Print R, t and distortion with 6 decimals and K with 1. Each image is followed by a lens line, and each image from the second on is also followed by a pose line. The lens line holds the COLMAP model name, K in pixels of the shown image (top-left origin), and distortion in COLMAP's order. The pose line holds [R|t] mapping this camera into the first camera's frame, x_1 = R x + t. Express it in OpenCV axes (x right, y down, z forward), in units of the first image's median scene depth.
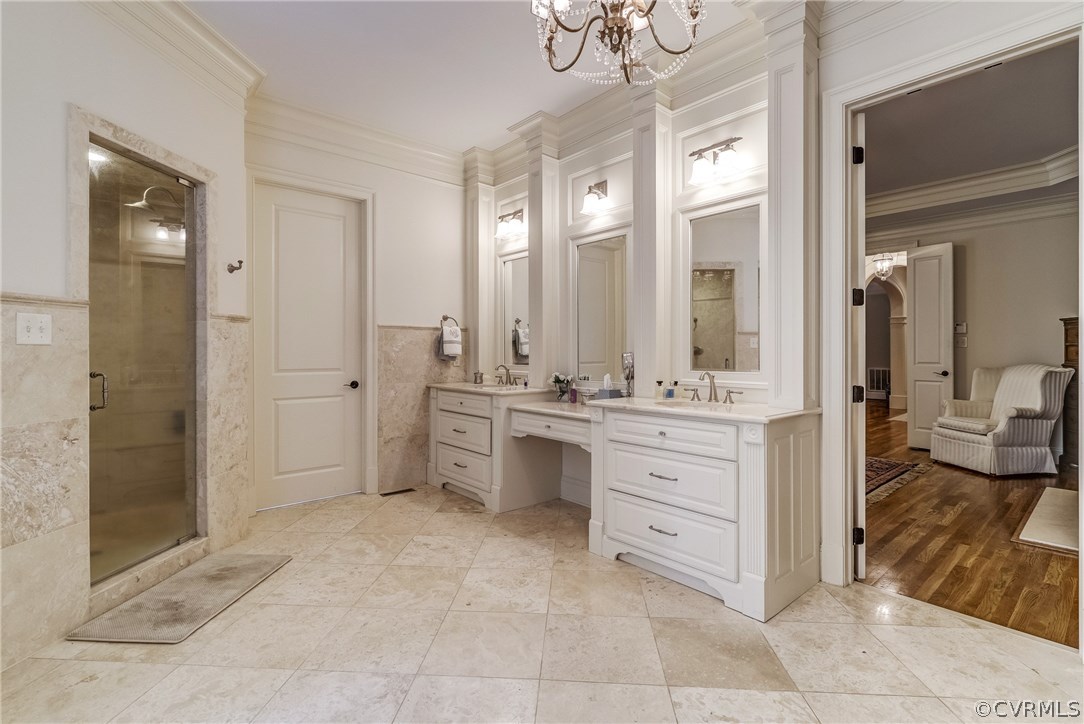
lens RADIAL K [[499.0, 0, 541.6], [0, 499.0, 354.5], [0, 0, 1]] dist [-0.004377, 0.003397]
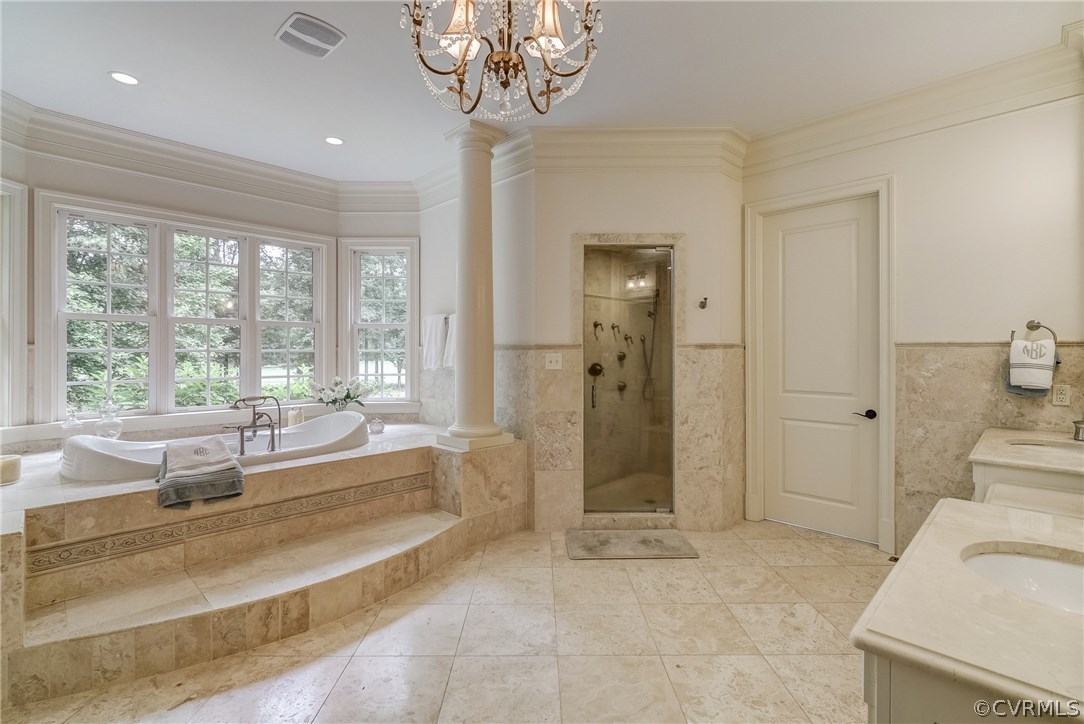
lens RADIAL K [[499.0, 0, 542.8], [0, 499.0, 356.3], [0, 0, 1]] dist [-0.004377, 0.003397]
pose [[0.079513, 0.009680, -0.996787, 0.562345], [-0.005878, 0.999940, 0.009241, -0.056293], [0.996817, 0.005124, 0.079565, 0.515062]]
